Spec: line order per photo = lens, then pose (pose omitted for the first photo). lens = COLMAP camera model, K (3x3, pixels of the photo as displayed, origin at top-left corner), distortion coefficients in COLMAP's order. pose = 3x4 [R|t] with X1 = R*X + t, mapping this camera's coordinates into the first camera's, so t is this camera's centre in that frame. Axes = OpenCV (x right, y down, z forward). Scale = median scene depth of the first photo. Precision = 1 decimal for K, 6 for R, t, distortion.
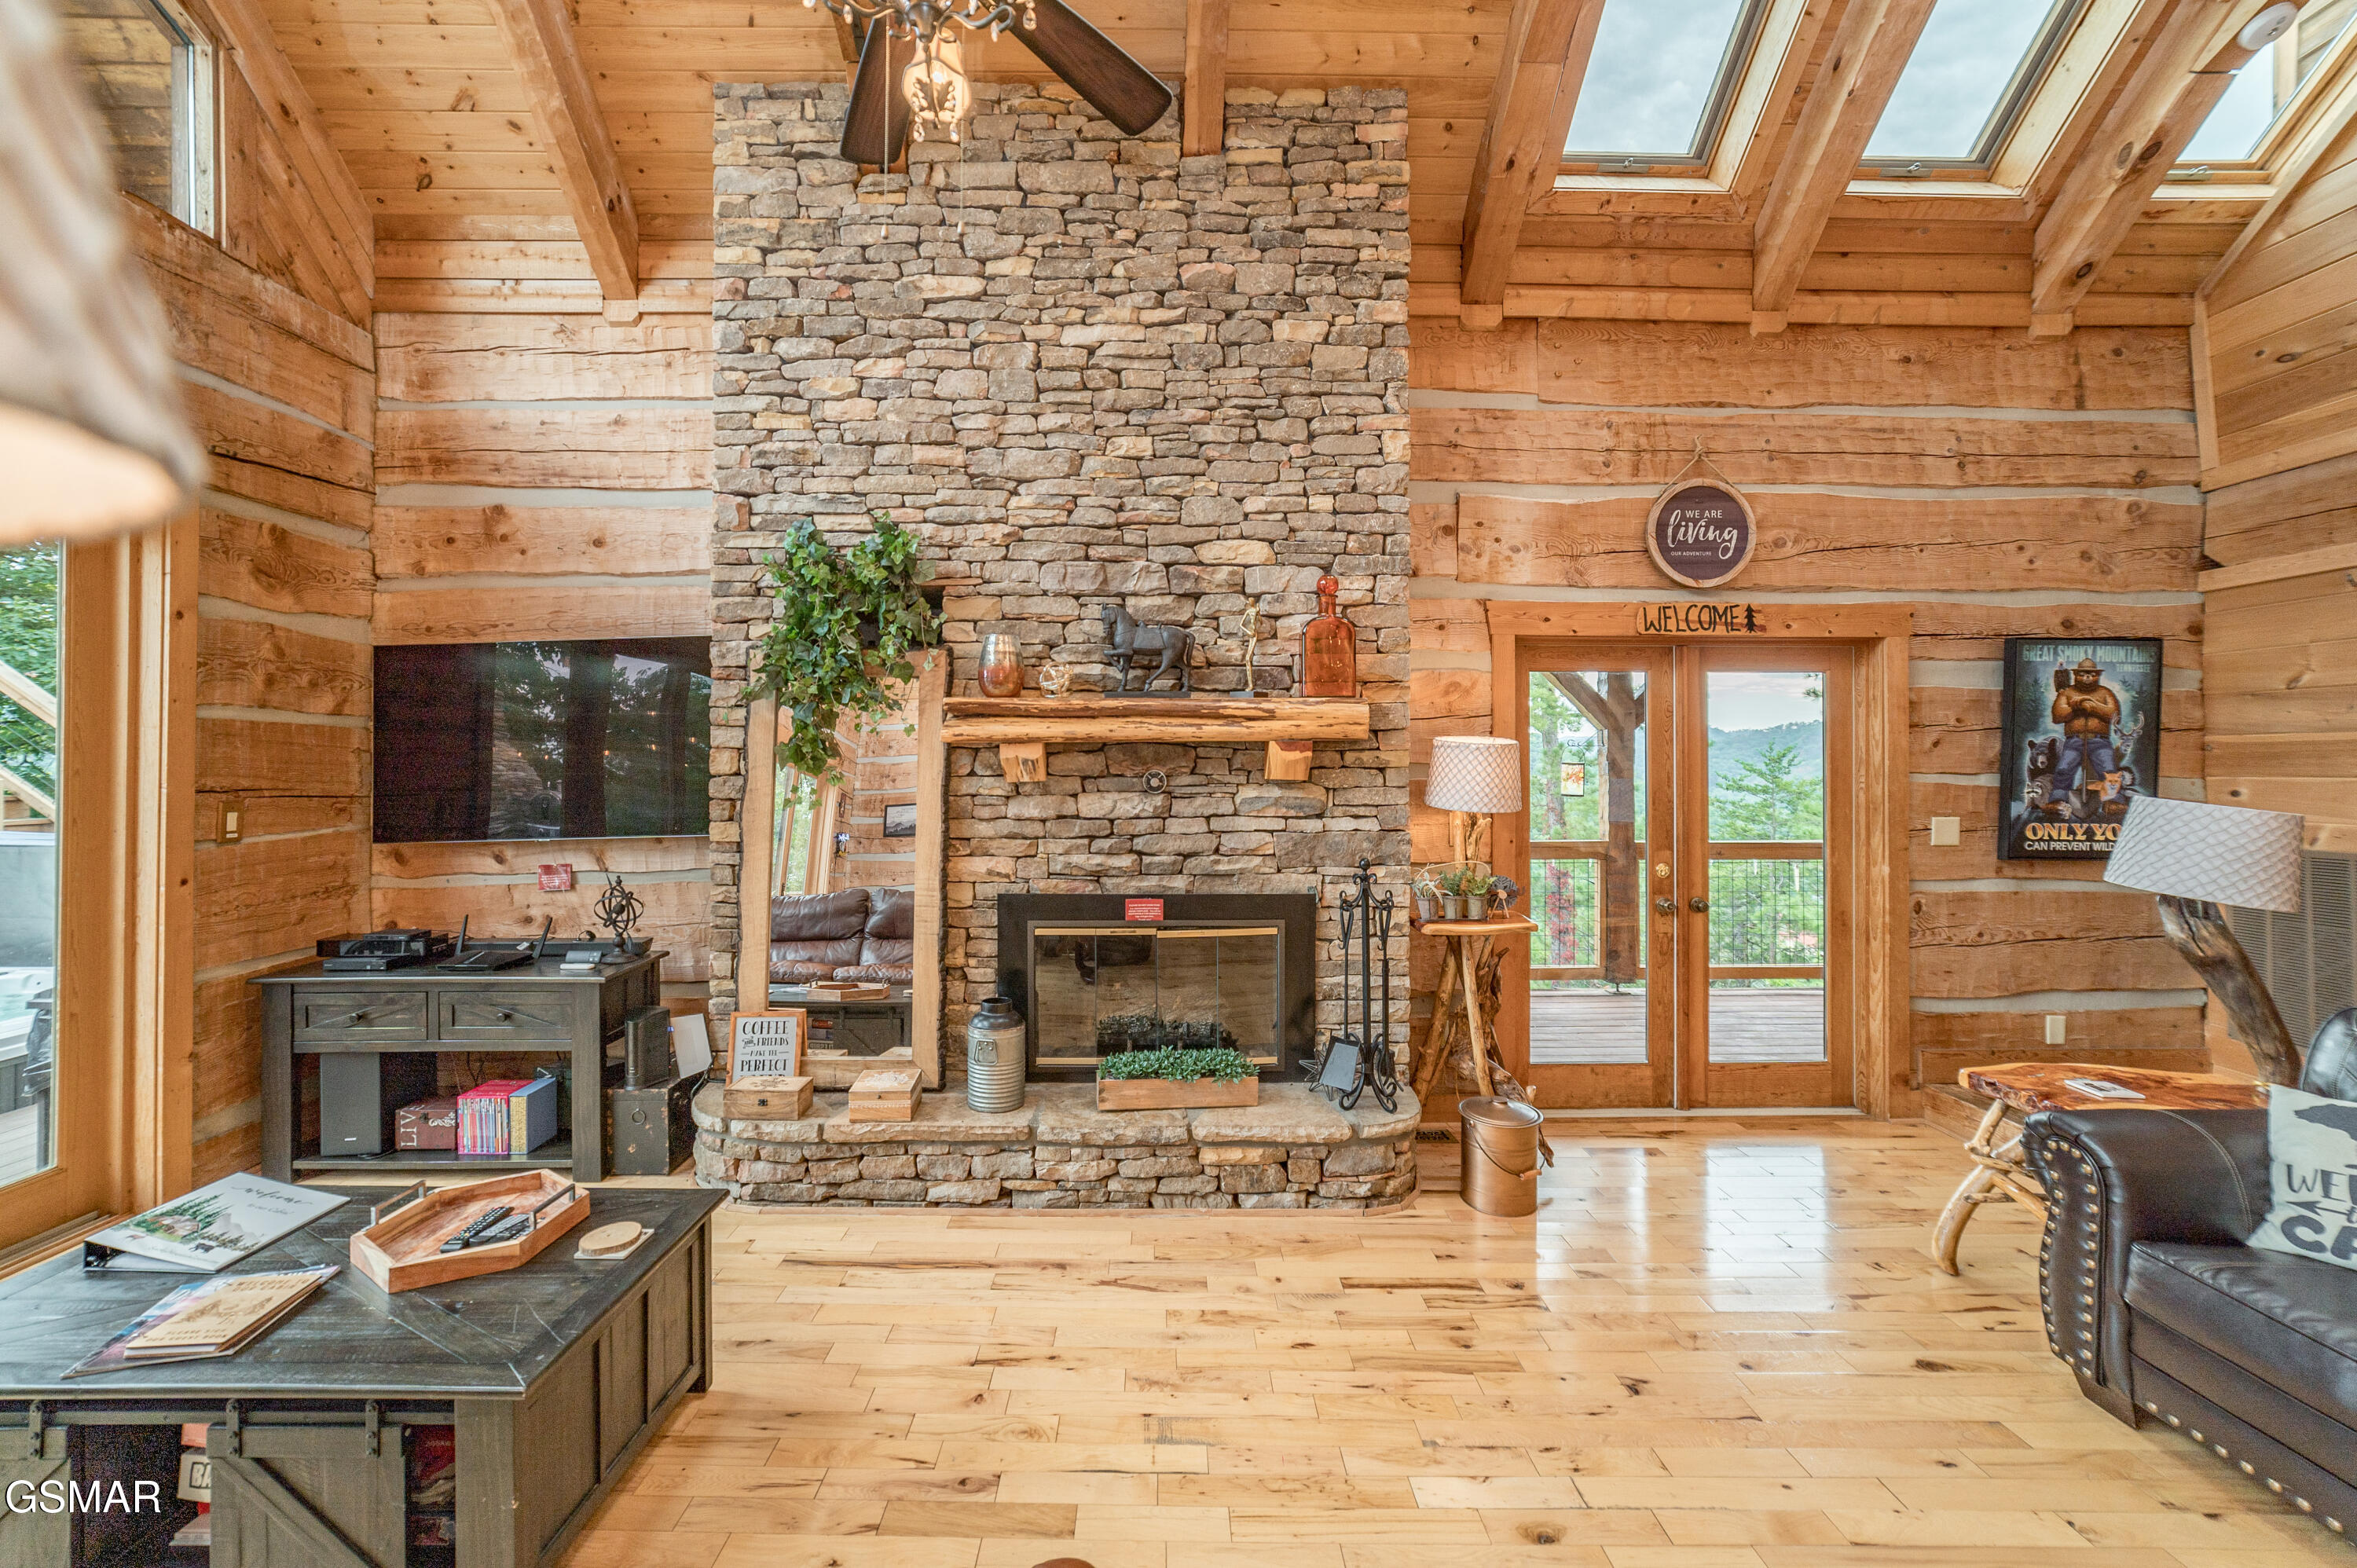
lens RADIAL K [[912.4, 0, 1147.0], [0, 912.4, 758.7], [0, 0, 1]] dist [-0.026963, 0.011828]
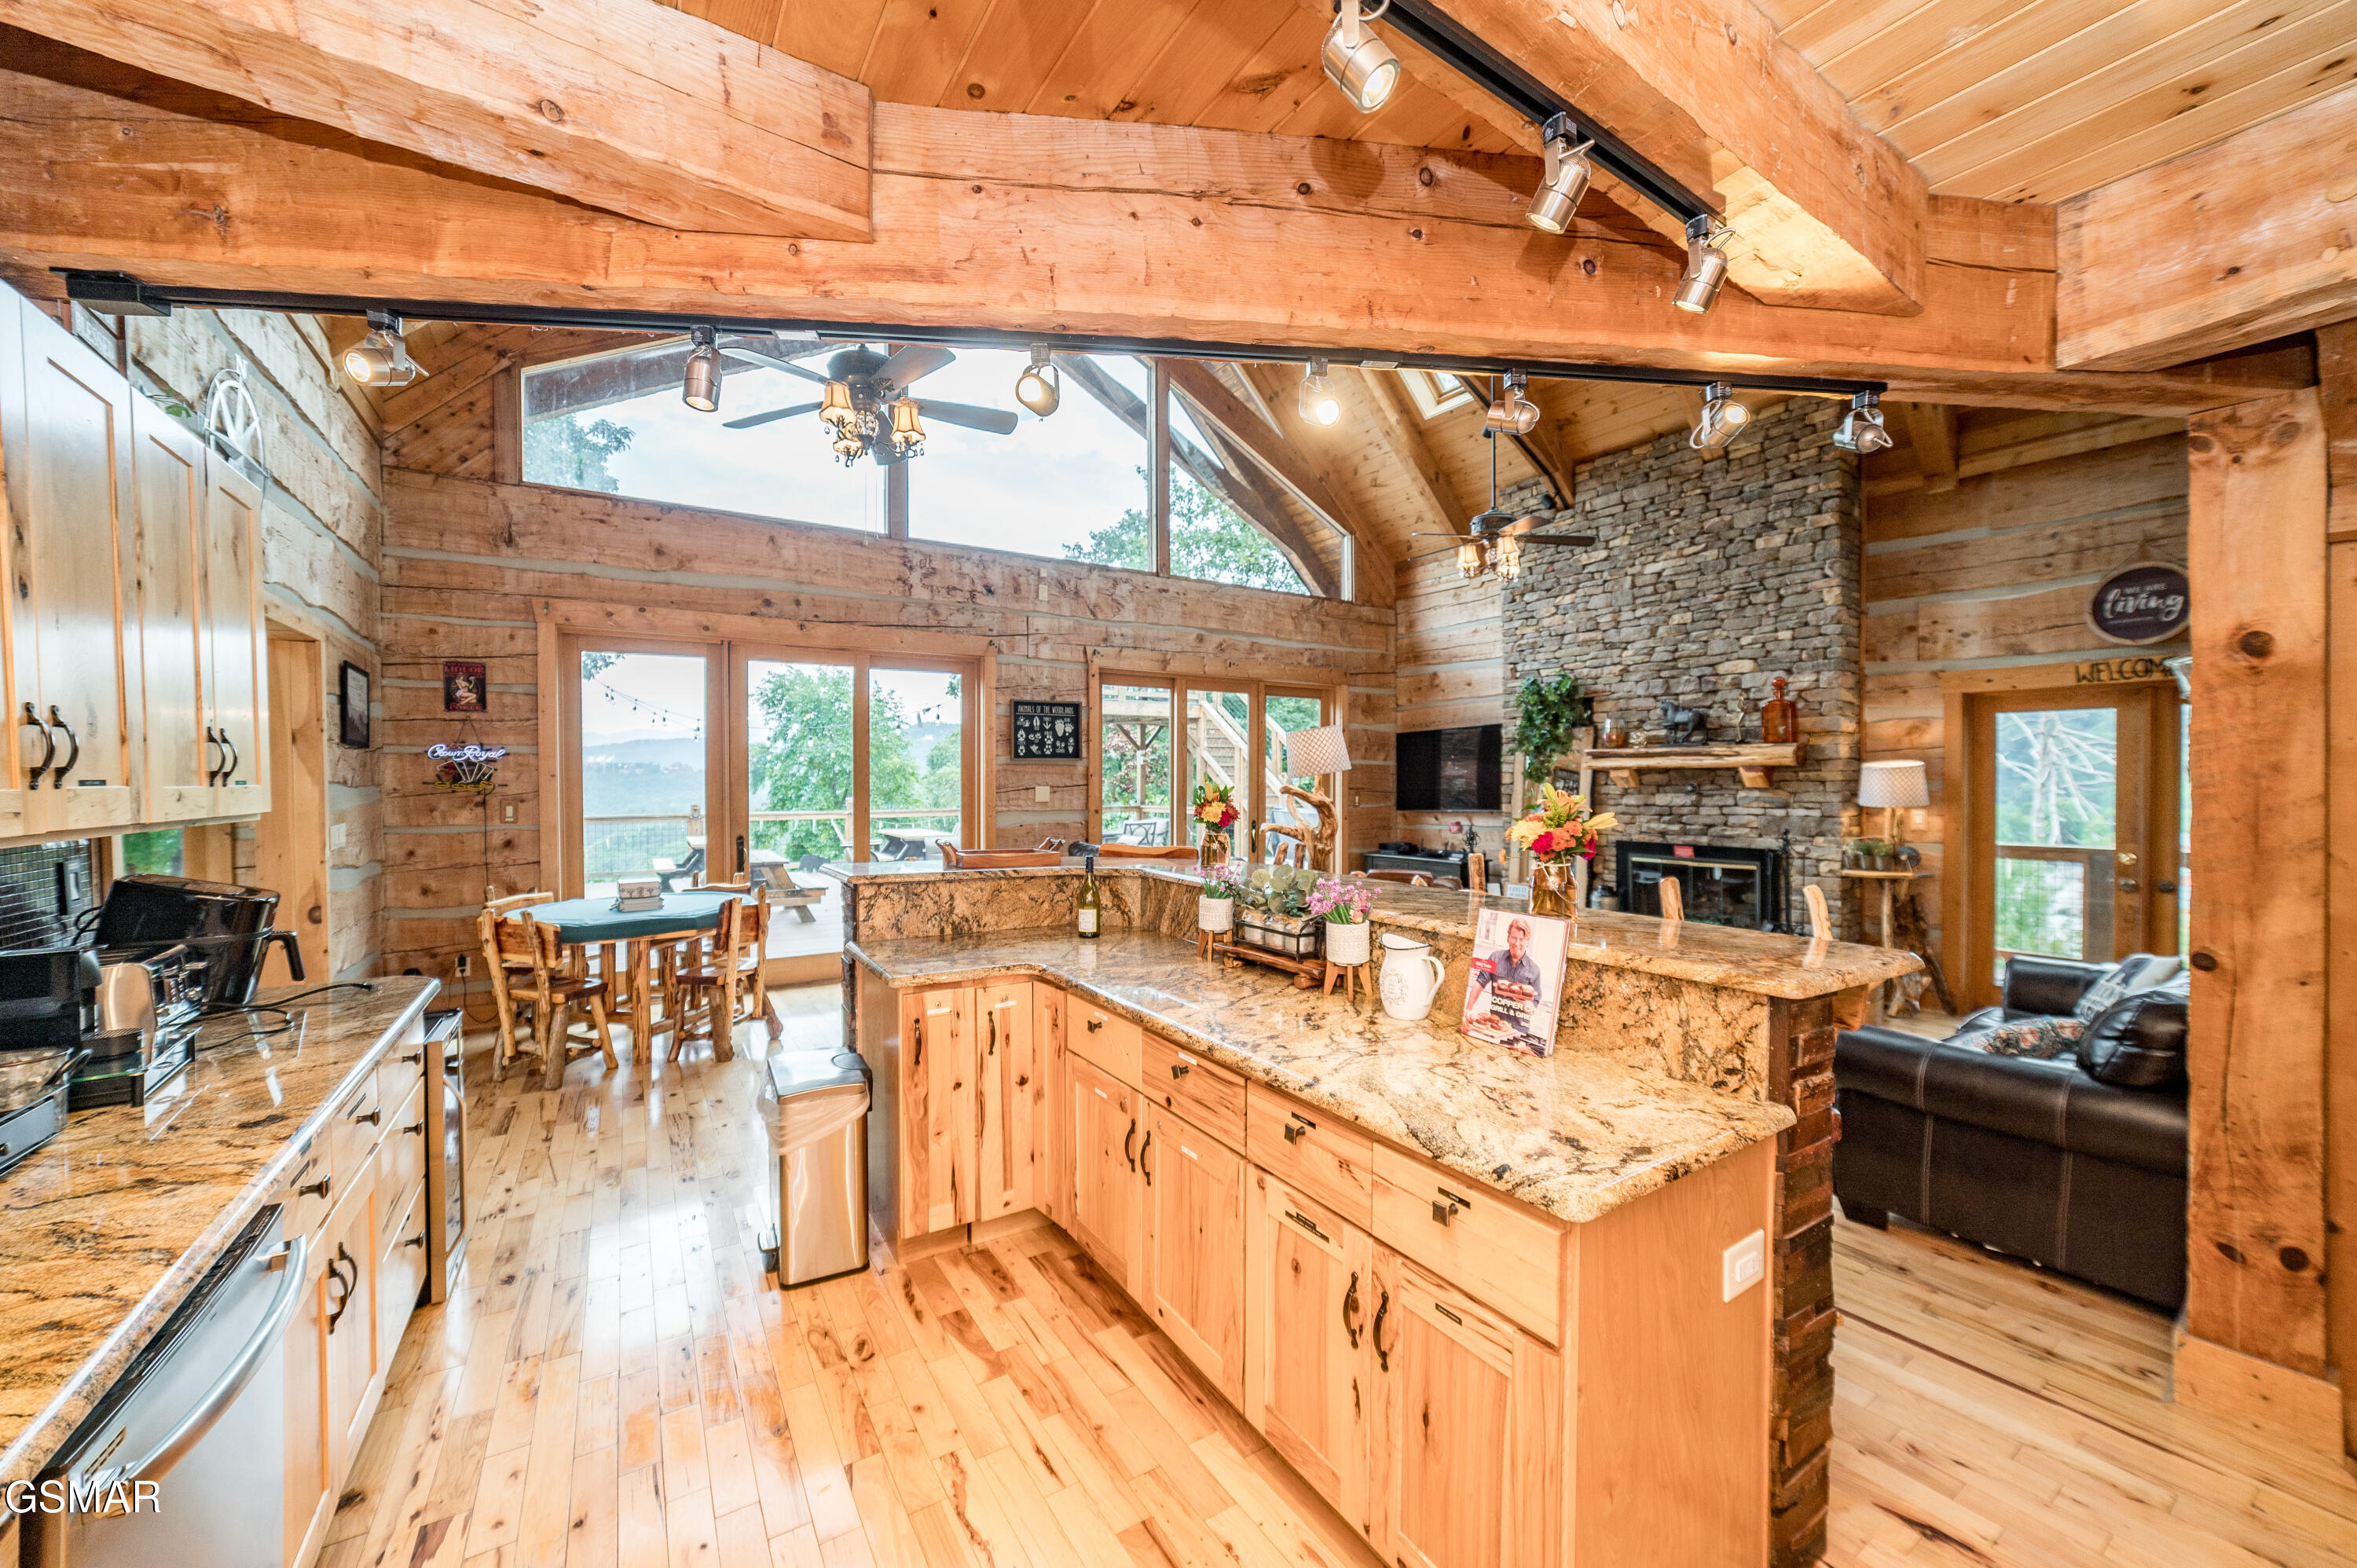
lens RADIAL K [[896.6, 0, 1186.7], [0, 896.6, 780.7], [0, 0, 1]] dist [-0.023676, 0.000102]
pose [[0.550301, 0.000560, -0.834966, 1.011401], [0.011208, 0.999905, 0.008057, -0.018124], [0.834891, -0.013792, 0.550242, -0.970645]]
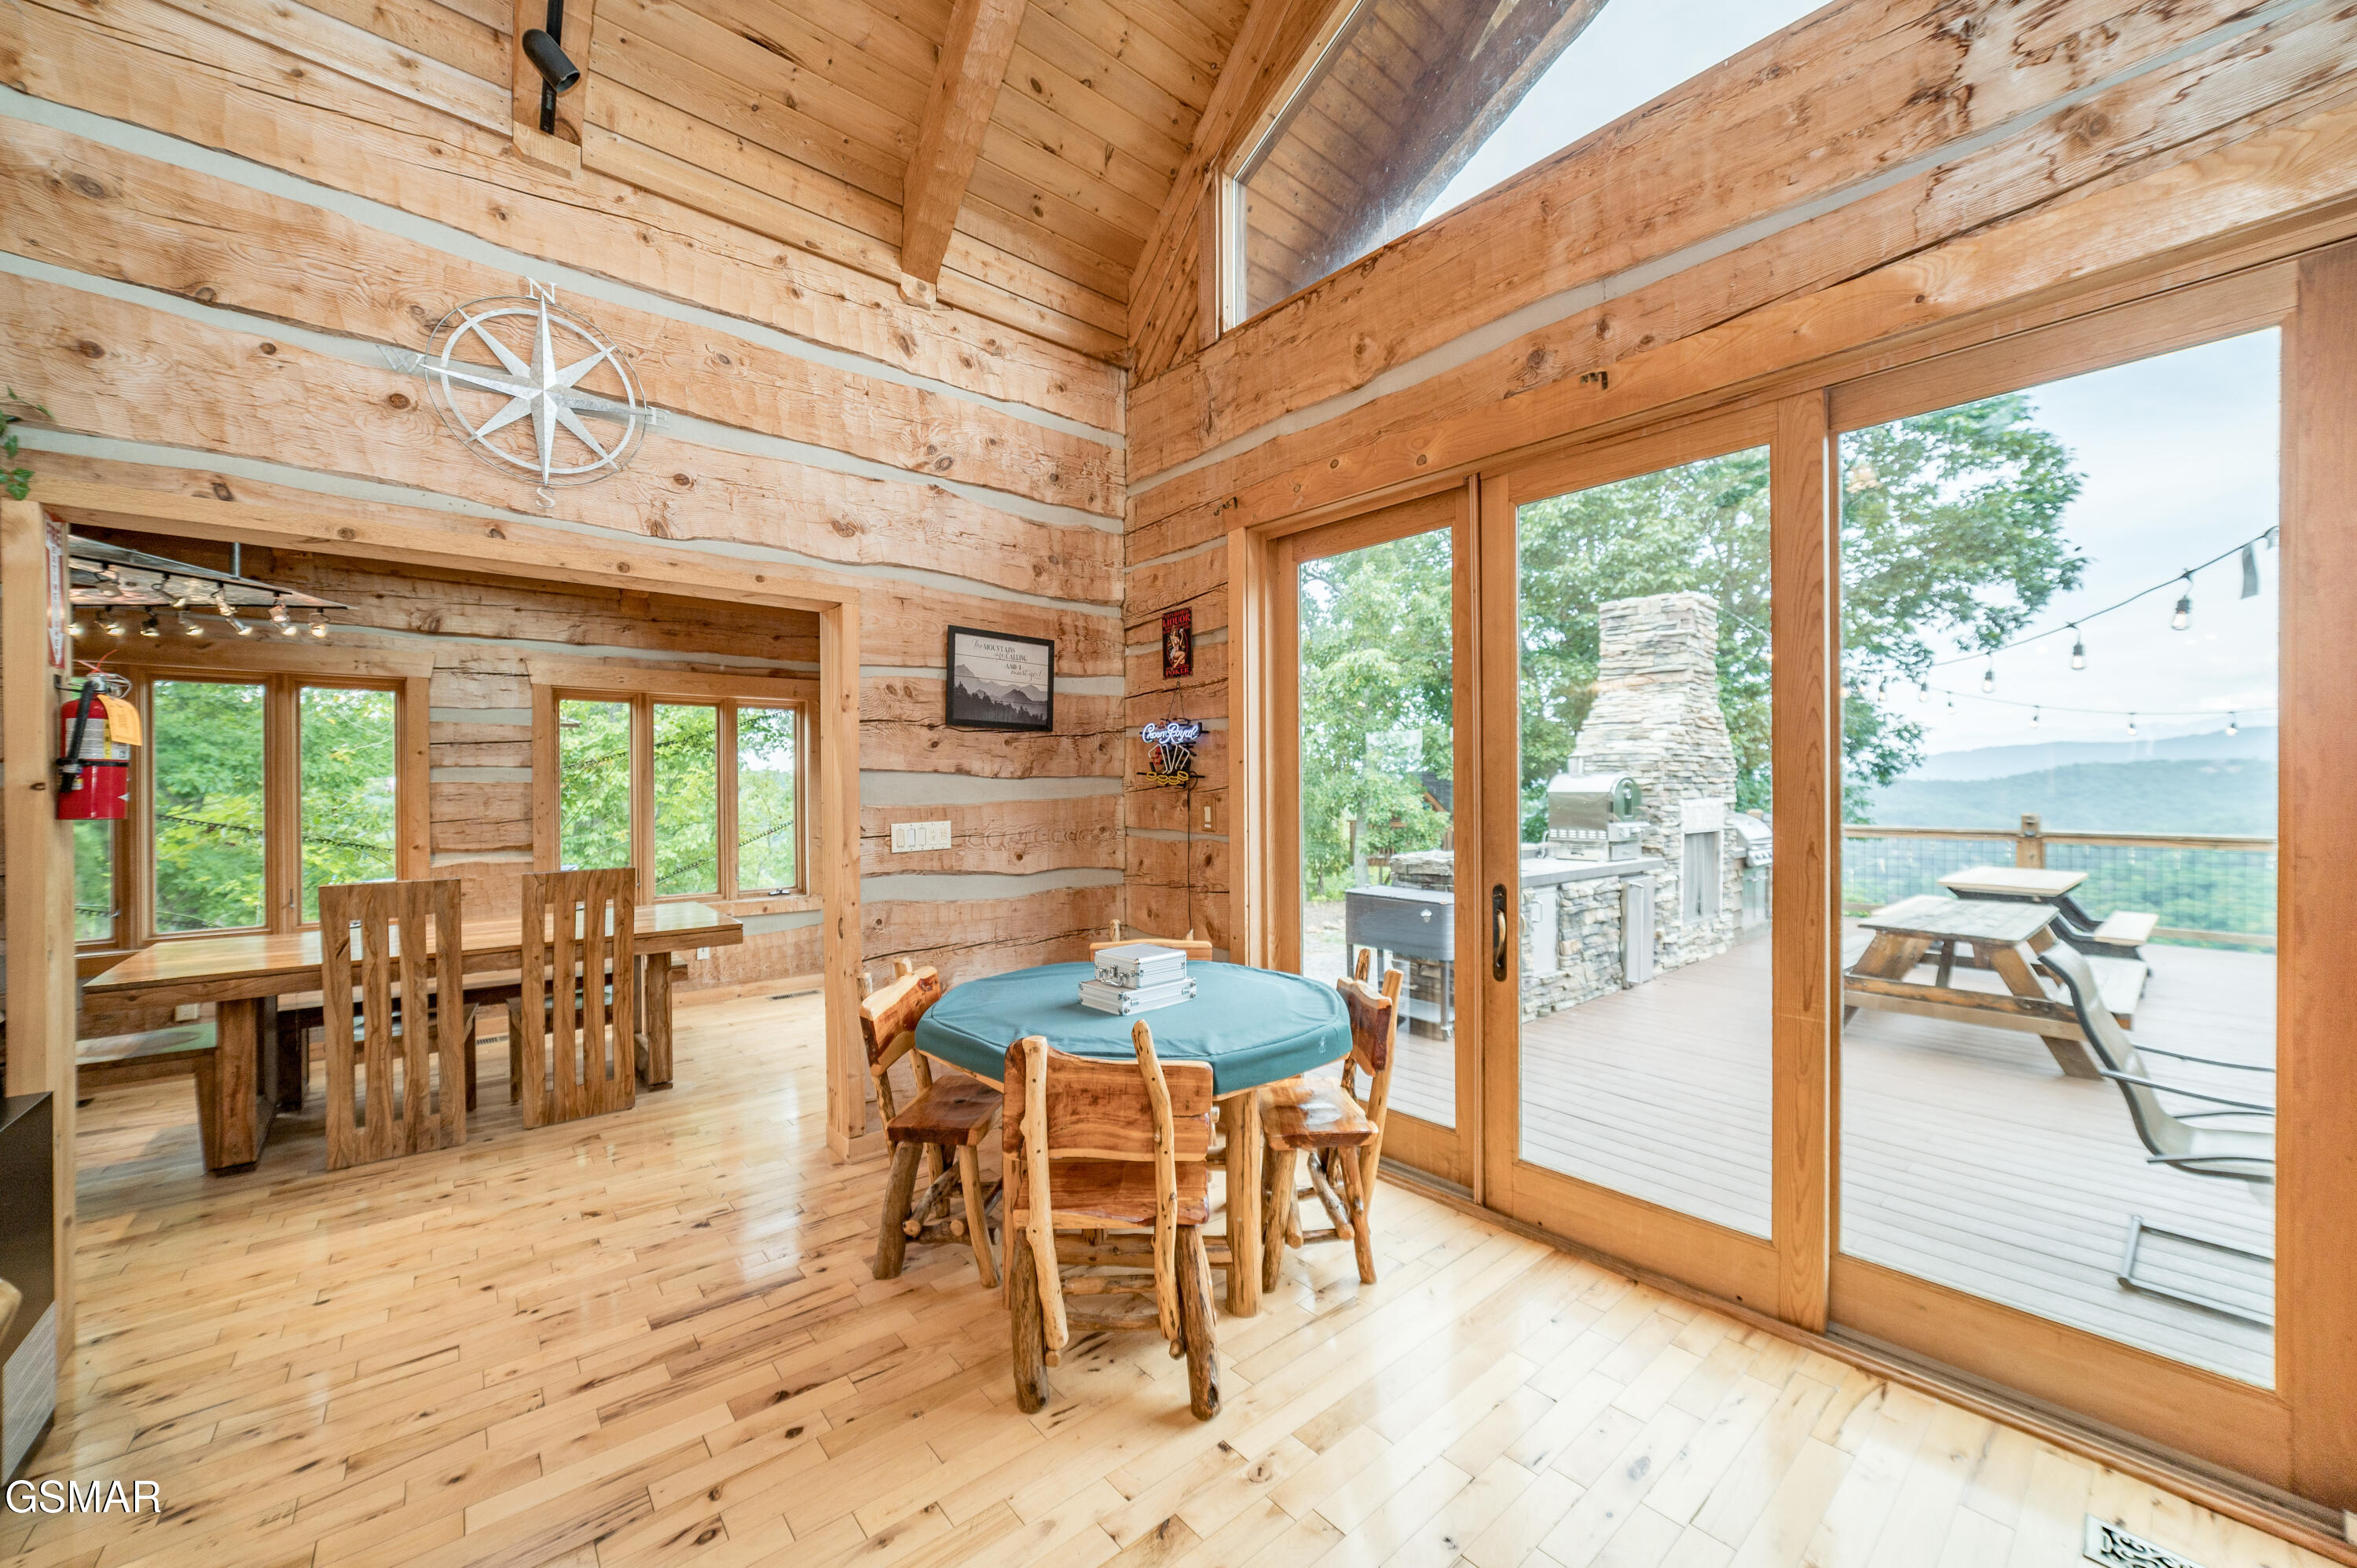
lens RADIAL K [[889.1, 0, 1182.4], [0, 889.1, 789.4], [0, 0, 1]] dist [-0.027406, 0.009474]
pose [[-0.749516, 0.002599, -0.661981, -0.198732], [0.006599, 0.999972, -0.003546, 0.007745], [0.661953, -0.007026, -0.749512, -0.316176]]
